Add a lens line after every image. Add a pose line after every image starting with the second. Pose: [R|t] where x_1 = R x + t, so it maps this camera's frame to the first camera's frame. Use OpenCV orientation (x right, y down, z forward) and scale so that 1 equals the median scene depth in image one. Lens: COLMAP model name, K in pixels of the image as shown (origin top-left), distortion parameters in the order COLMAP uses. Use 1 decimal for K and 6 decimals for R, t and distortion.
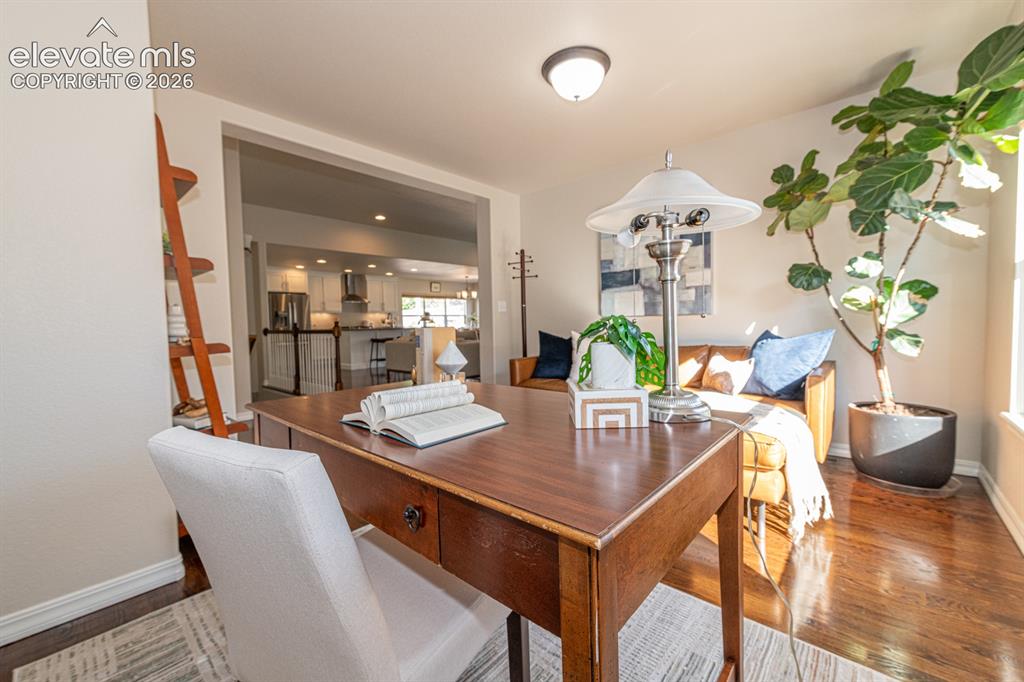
lens RADIAL K [[402.1, 0, 511.8], [0, 402.1, 339.6], [0, 0, 1]] dist [0.016480, -0.000571]
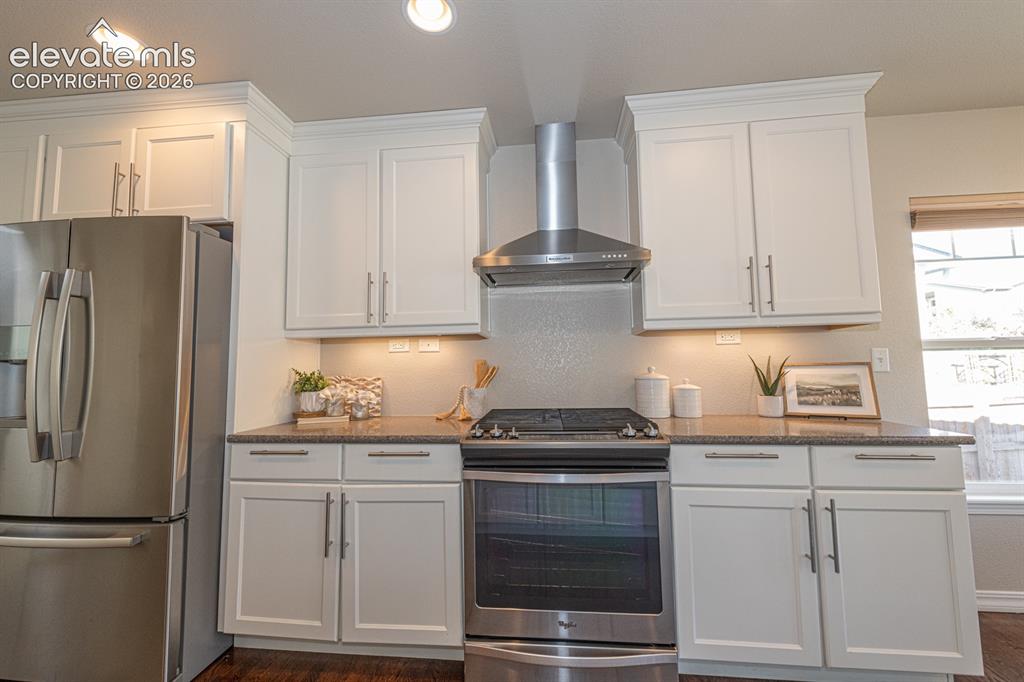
lens RADIAL K [[402.1, 0, 513.7], [0, 402.1, 340.0], [0, 0, 1]] dist [0.016480, -0.000571]
pose [[0.587524, -0.052530, -0.807500, -0.248079], [-0.033404, 0.995466, -0.089062, -0.044265], [0.808517, 0.079300, 0.583105, 0.822645]]
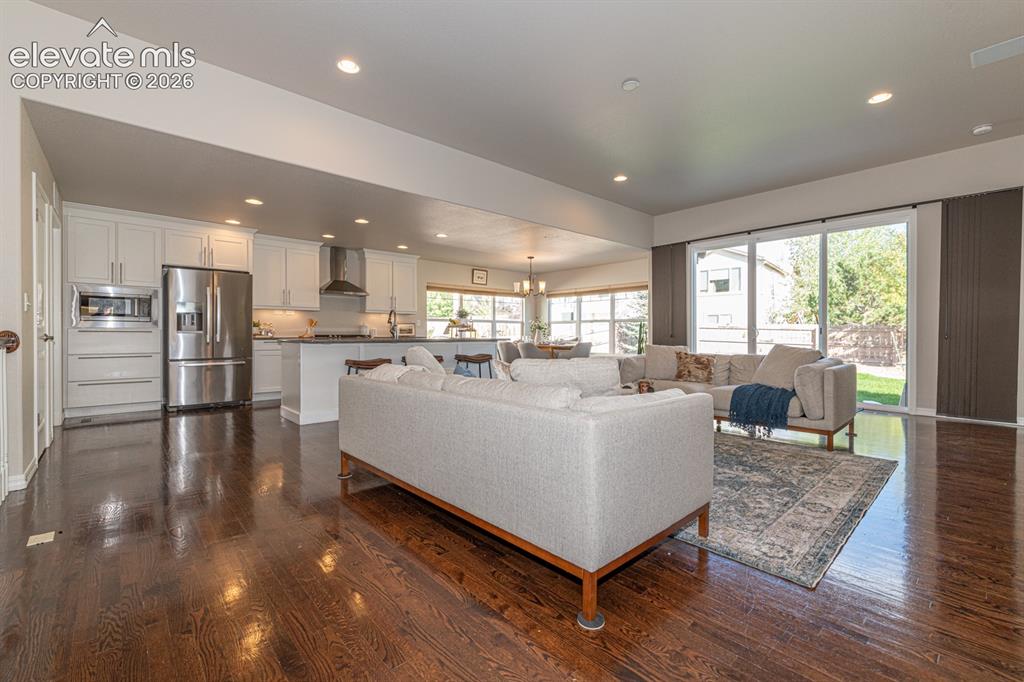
lens RADIAL K [[437.6, 0, 516.8], [0, 437.6, 336.4], [0, 0, 1]] dist [0.001249, -0.000002]
pose [[0.994340, 0.022164, -0.103910, -0.063906], [-0.026491, 0.998831, -0.040444, -0.010100], [0.102892, 0.042968, 0.993764, 0.359314]]
